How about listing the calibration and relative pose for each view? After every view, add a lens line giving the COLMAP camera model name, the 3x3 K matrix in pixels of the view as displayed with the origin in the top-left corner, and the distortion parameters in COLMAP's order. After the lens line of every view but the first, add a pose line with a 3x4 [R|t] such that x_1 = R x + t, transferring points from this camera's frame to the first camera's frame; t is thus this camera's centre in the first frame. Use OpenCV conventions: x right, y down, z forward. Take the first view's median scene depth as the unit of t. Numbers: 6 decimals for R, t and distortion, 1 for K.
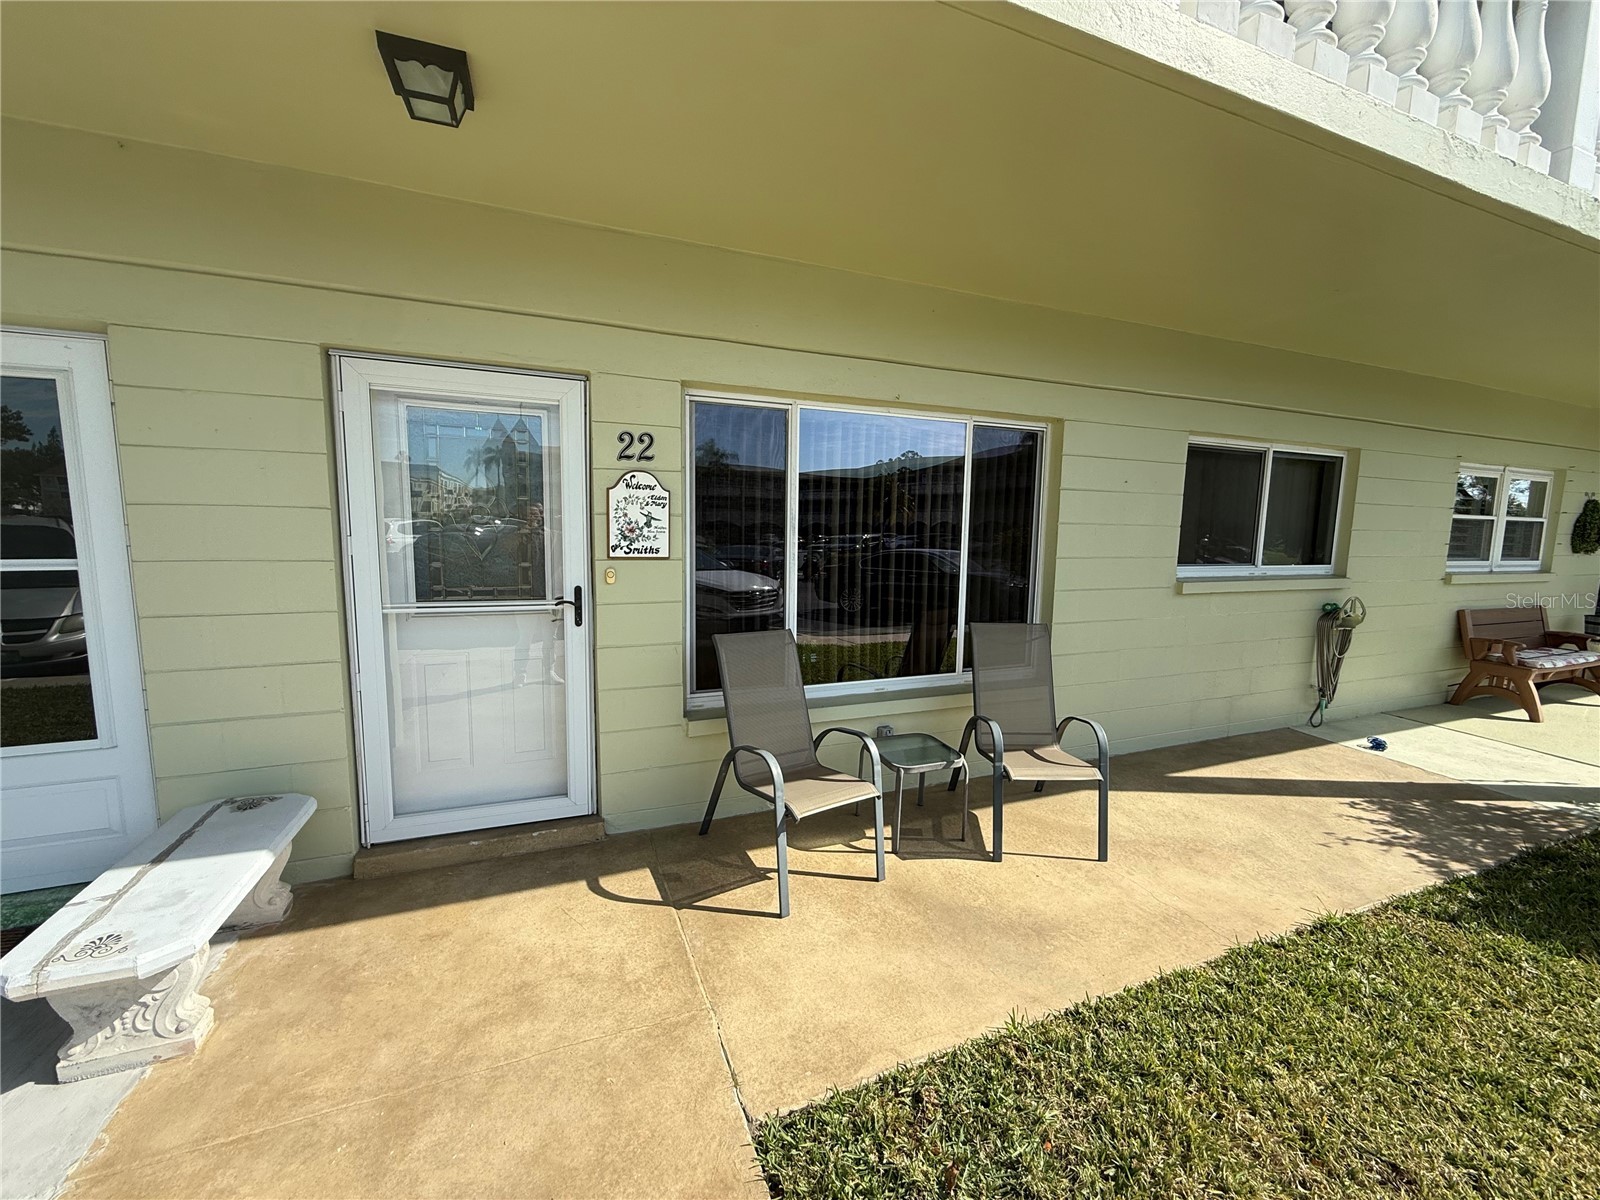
lens RADIAL K [[637.3, 0, 797.0], [0, 637.3, 599.8], [0, 0, 1]] dist [0.001449, -0.000592]
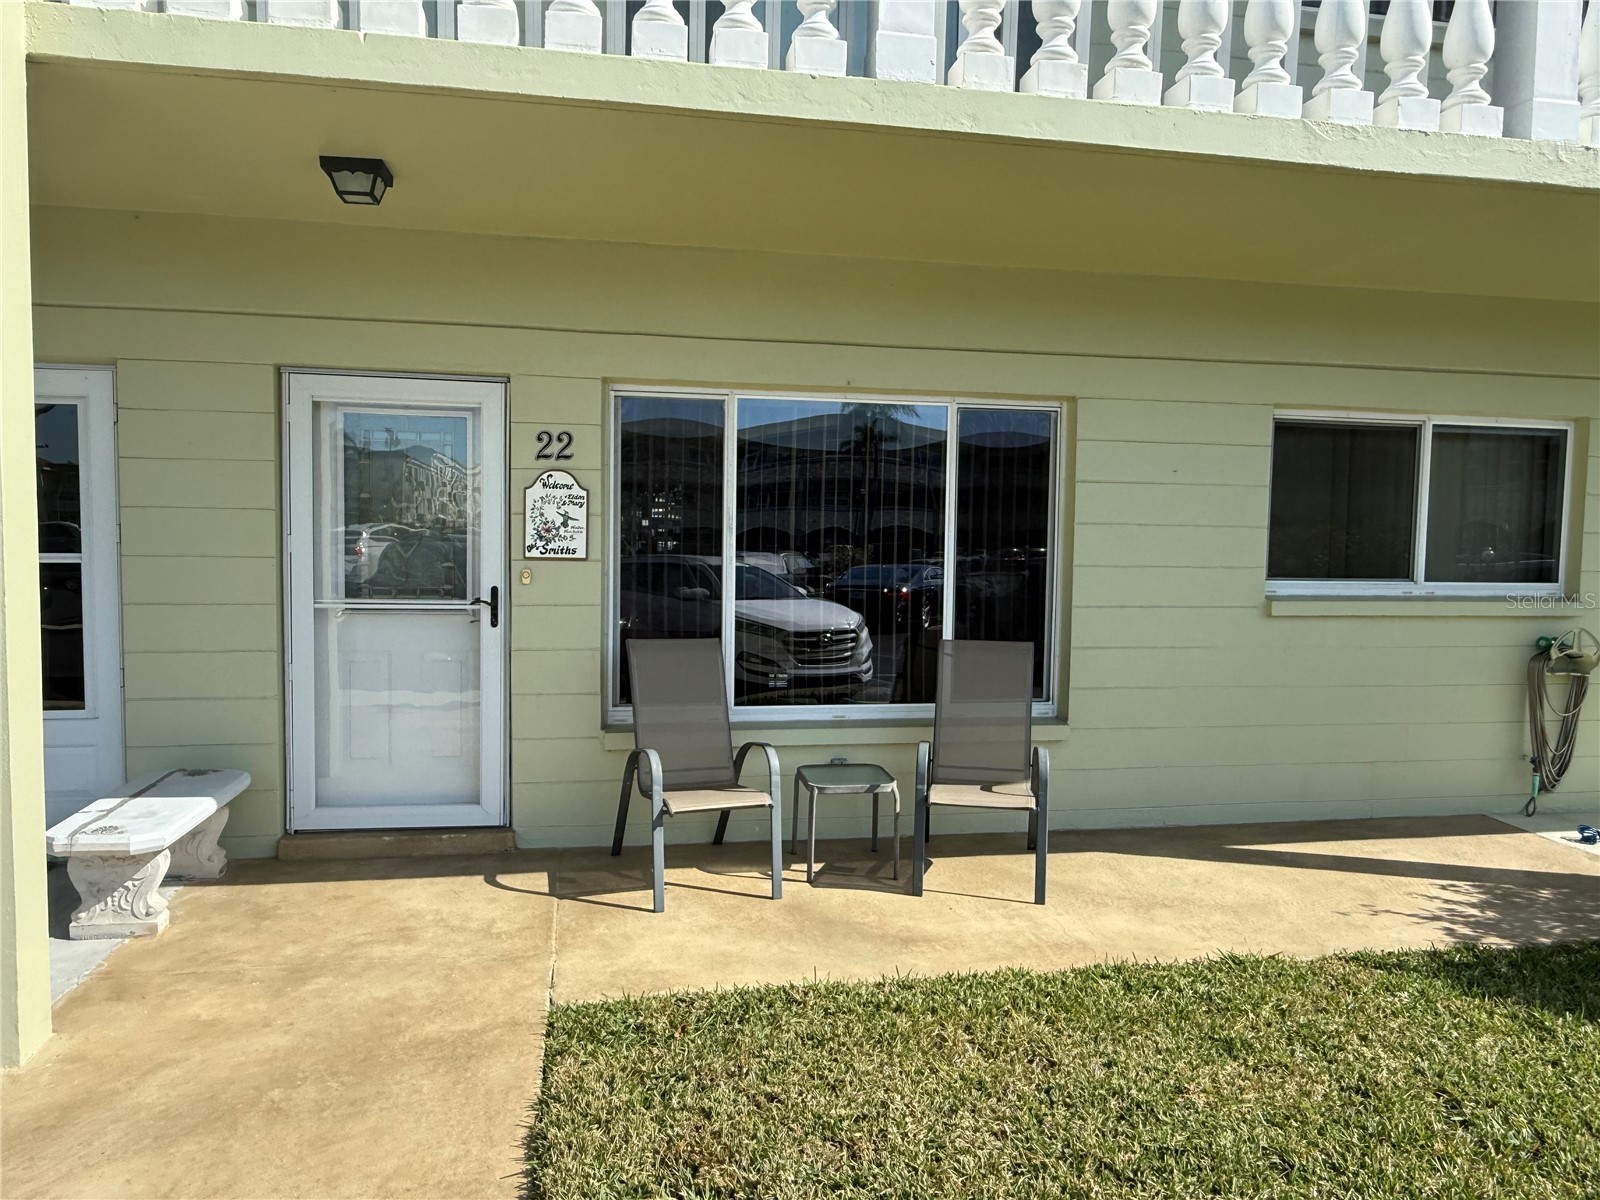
lens RADIAL K [[1112.2, 0, 801.7], [0, 1112.2, 600.0], [0, 0, 1]] dist [0.001296, -0.005340]
pose [[0.981239, 0.009689, -0.192551, 0.460512], [-0.021239, 0.998090, -0.058012, 0.090423], [0.191622, 0.061013, 0.979571, -0.603501]]
